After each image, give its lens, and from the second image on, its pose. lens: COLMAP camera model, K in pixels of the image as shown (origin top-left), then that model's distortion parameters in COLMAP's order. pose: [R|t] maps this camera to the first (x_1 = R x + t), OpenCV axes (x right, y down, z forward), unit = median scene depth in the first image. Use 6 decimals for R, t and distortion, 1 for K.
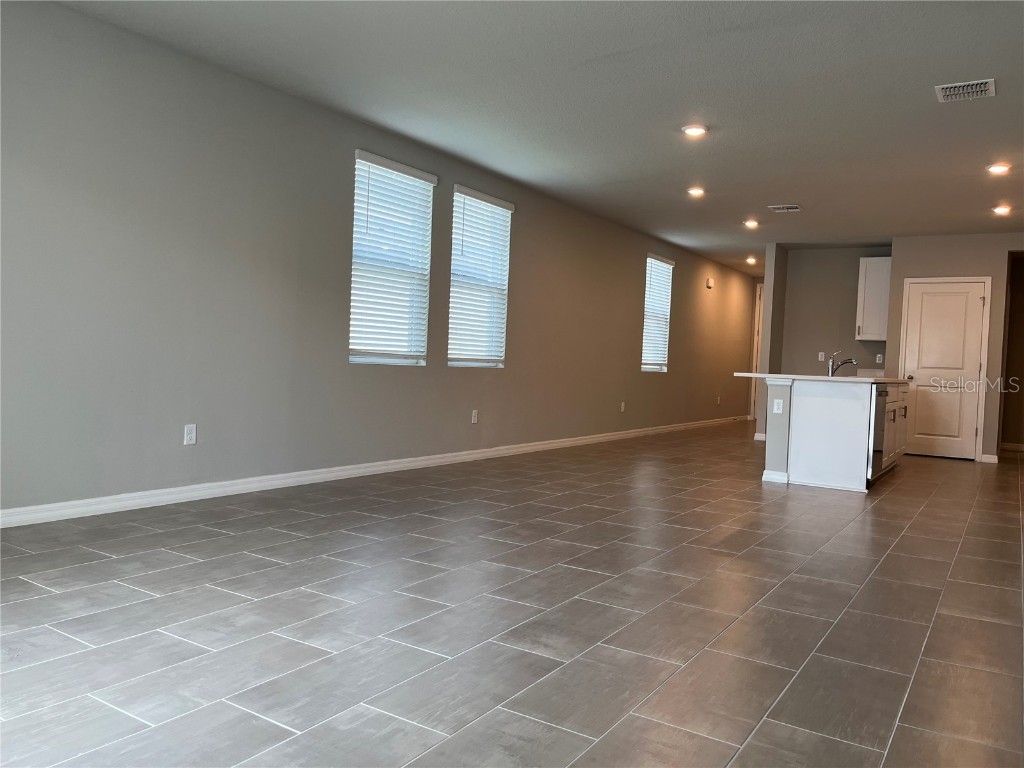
lens RADIAL K [[775.5, 0, 518.3], [0, 775.5, 384.8], [0, 0, 1]] dist [0.060001, -0.080710]
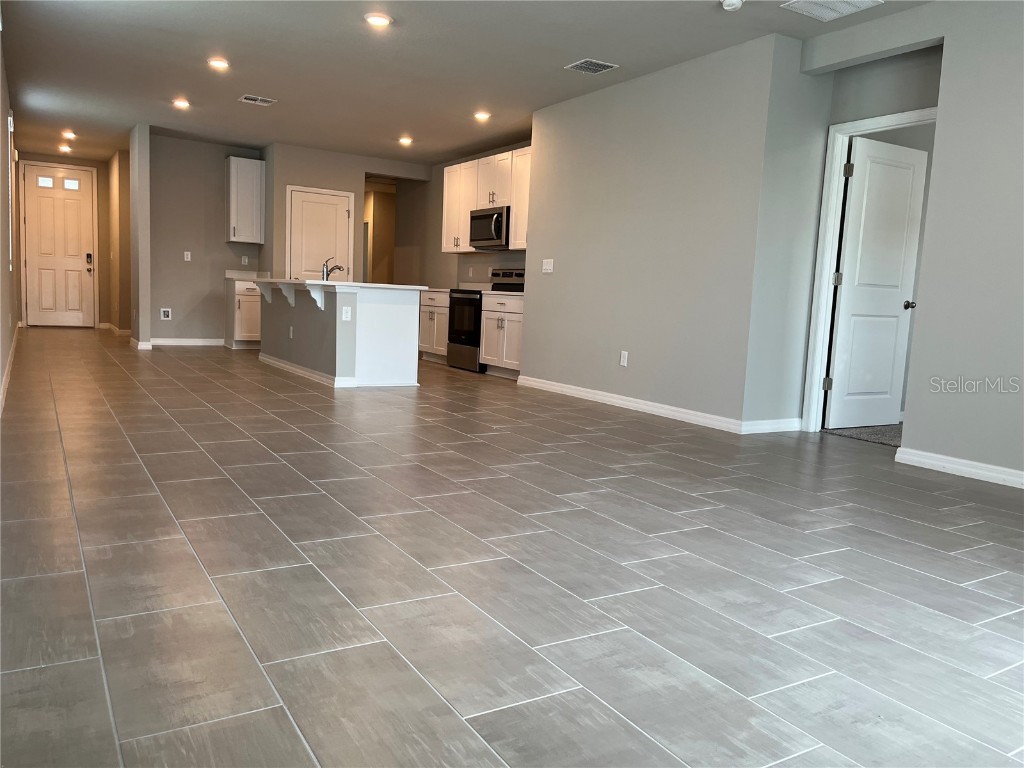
lens RADIAL K [[775.5, 0, 516.4], [0, 775.5, 388.0], [0, 0, 1]] dist [0.060001, -0.080710]
pose [[0.439832, -0.126741, 0.889092, -1.127799], [-0.000889, 0.989930, 0.141555, -0.047495], [-0.898080, -0.063051, 0.435290, 0.809915]]
